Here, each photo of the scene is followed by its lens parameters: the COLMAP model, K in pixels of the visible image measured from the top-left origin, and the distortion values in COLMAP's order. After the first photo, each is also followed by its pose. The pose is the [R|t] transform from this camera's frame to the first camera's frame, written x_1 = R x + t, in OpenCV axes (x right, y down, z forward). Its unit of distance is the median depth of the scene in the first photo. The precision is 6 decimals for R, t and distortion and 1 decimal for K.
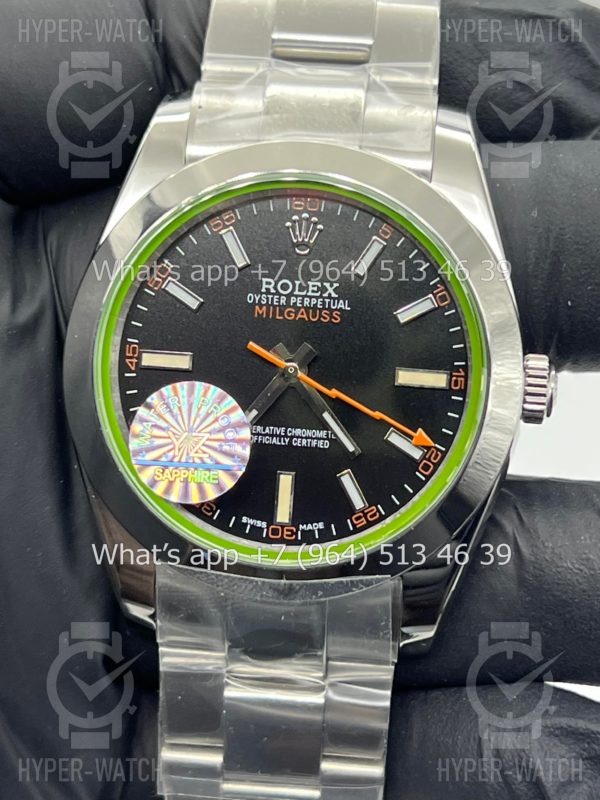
lens RADIAL K [[1805.4, 0, 300.0], [0, 1805.4, 400.0], [0, 0, 1]] dist [0.074436, -0.164401]
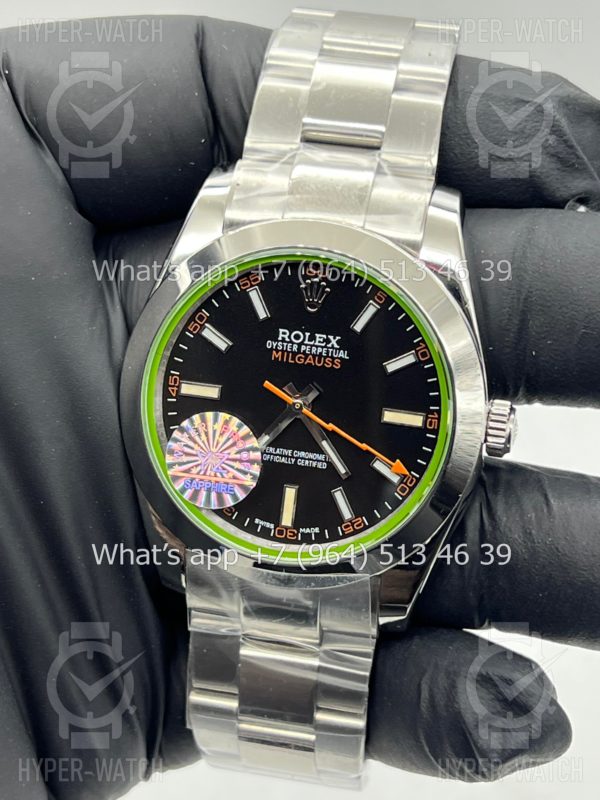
lens RADIAL K [[1805.4, 0, 300.0], [0, 1805.4, 400.0], [0, 0, 1]] dist [0.074436, -0.164401]
pose [[0.993496, 0.055415, -0.099474, 0.118783], [-0.045958, 0.994419, 0.094968, -0.137233], [0.104182, -0.089779, 0.990498, -0.226074]]
